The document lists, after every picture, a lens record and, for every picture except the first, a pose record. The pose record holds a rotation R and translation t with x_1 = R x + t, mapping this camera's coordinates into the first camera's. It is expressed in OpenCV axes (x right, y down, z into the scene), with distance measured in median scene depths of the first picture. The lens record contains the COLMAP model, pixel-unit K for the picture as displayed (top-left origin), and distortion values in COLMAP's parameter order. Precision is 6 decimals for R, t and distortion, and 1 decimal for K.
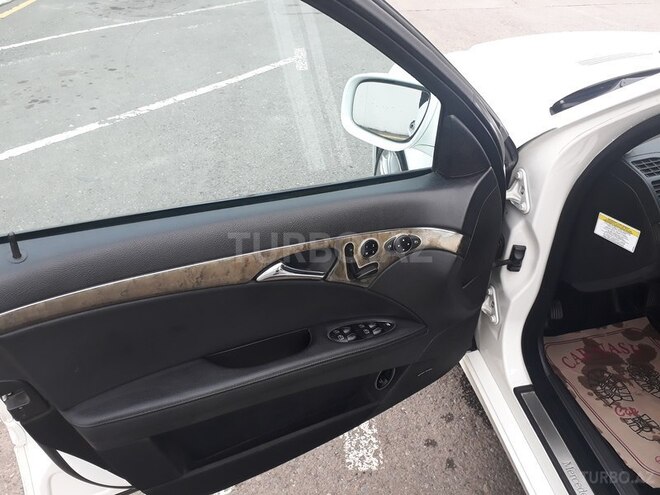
lens RADIAL K [[508.6, 0, 330.9], [0, 508.6, 248.3], [0, 0, 1]] dist [-0.015550, -0.016374]
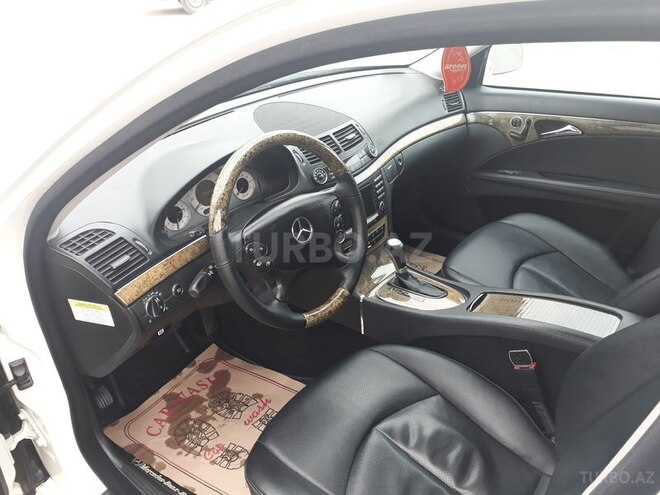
lens RADIAL K [[508.6, 0, 331.8], [0, 508.6, 249.2], [0, 0, 1]] dist [-0.015550, -0.016374]
pose [[0.711766, -0.360179, 0.603043, 0.261923], [0.402314, 0.912796, 0.070337, -0.019229], [-0.575789, 0.192549, 0.794602, -0.016690]]
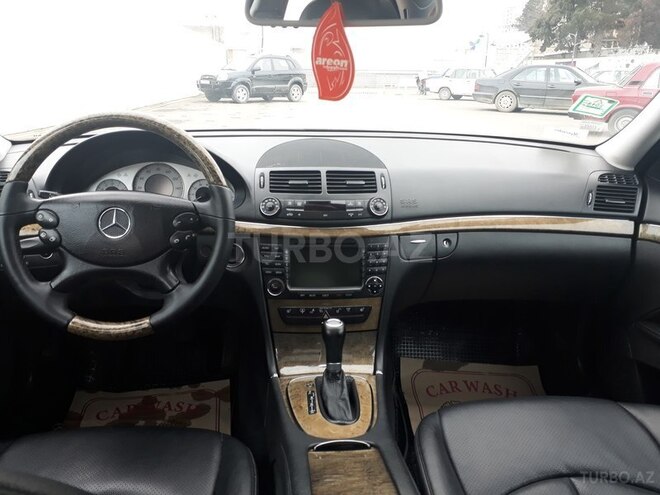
lens RADIAL K [[508.6, 0, 332.2], [0, 508.6, 244.7], [0, 0, 1]] dist [-0.015550, -0.016374]
pose [[0.999271, 0.038141, 0.001356, 0.903469], [-0.036360, 0.962209, -0.269873, 0.159185], [-0.011598, 0.269627, 0.962895, -0.016117]]
